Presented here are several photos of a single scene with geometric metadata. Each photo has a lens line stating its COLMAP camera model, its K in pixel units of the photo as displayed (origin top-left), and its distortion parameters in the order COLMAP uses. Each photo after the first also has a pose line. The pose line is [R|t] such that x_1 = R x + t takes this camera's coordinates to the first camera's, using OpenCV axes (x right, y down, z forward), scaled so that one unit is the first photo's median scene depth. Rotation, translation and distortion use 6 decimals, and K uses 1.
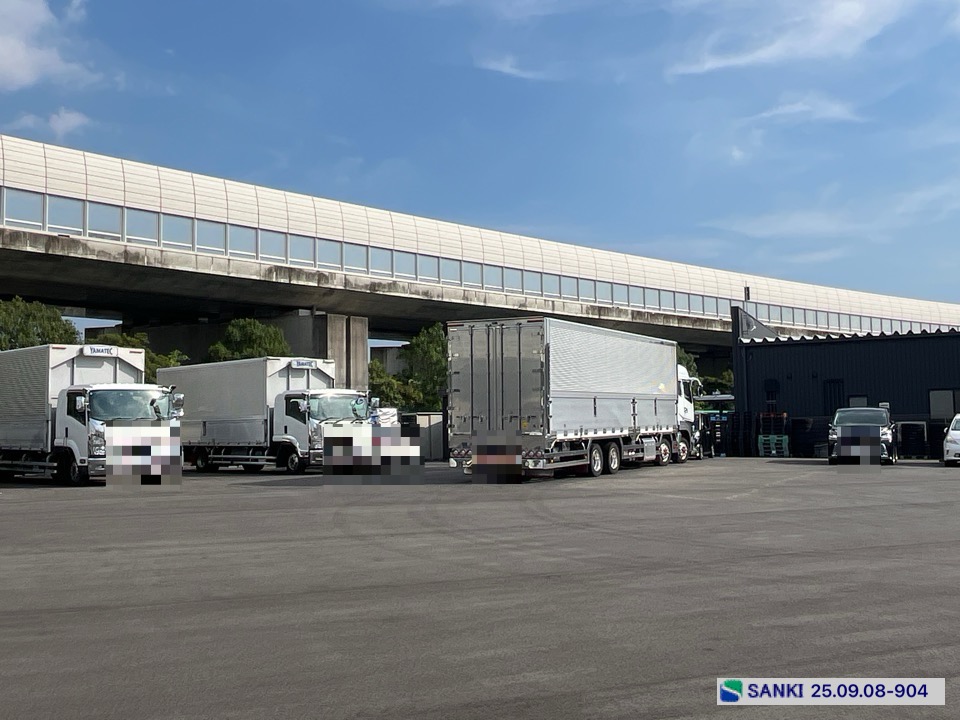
lens RADIAL K [[997.4, 0, 475.3], [0, 997.4, 358.1], [0, 0, 1]] dist [-0.006717, 0.021275]
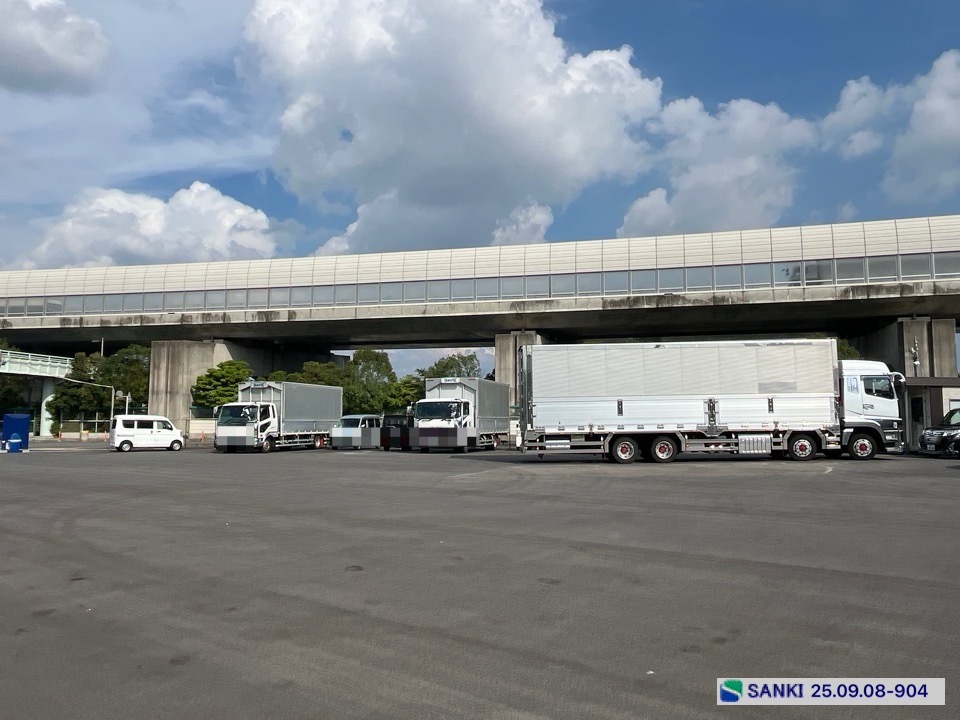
lens RADIAL K [[745.6, 0, 472.6], [0, 745.6, 366.5], [0, 0, 1]] dist [0.000042, 0.000715]
pose [[0.464214, -0.060959, -0.883623, 0.359939], [0.061202, 0.997452, -0.036659, 0.008518], [0.883606, -0.037062, 0.466762, 0.165750]]
